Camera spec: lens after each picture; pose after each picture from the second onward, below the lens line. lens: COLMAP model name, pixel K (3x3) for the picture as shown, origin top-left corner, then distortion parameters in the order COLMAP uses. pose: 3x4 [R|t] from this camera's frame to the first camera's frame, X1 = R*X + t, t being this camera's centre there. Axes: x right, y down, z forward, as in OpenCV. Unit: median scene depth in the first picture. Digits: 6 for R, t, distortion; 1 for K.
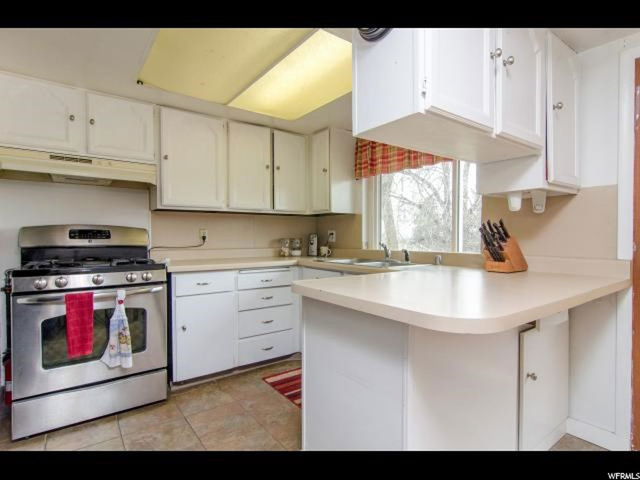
lens RADIAL K [[345.6, 0, 330.3], [0, 345.6, 237.7], [0, 0, 1]] dist [0.000058, -0.000245]
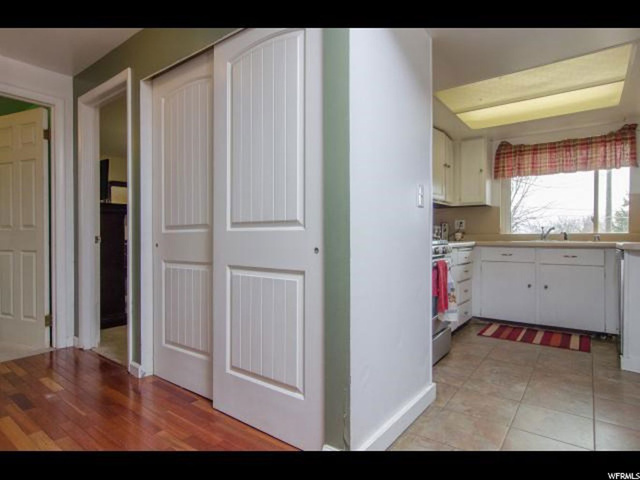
lens RADIAL K [[357.0, 0, 321.8], [0, 357.0, 235.8], [0, 0, 1]] dist [-0.000552, 0.000364]
pose [[0.962139, -0.001733, 0.272555, -0.980974], [0.003339, 0.999980, -0.005427, 0.048604], [-0.272540, 0.006132, 0.962125, -0.089215]]
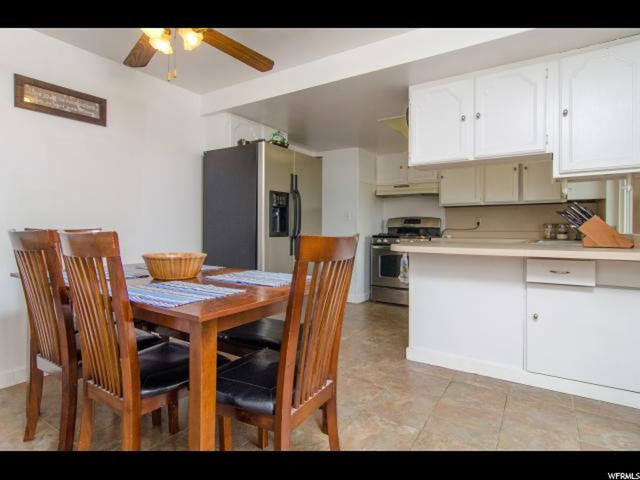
lens RADIAL K [[357.0, 0, 321.8], [0, 357.0, 235.8], [0, 0, 1]] dist [-0.000552, 0.000364]
pose [[0.332724, 0.022501, -0.942756, 0.973600], [-0.005421, 0.999744, 0.021948, 0.026986], [0.943009, -0.002192, 0.332761, -0.170963]]
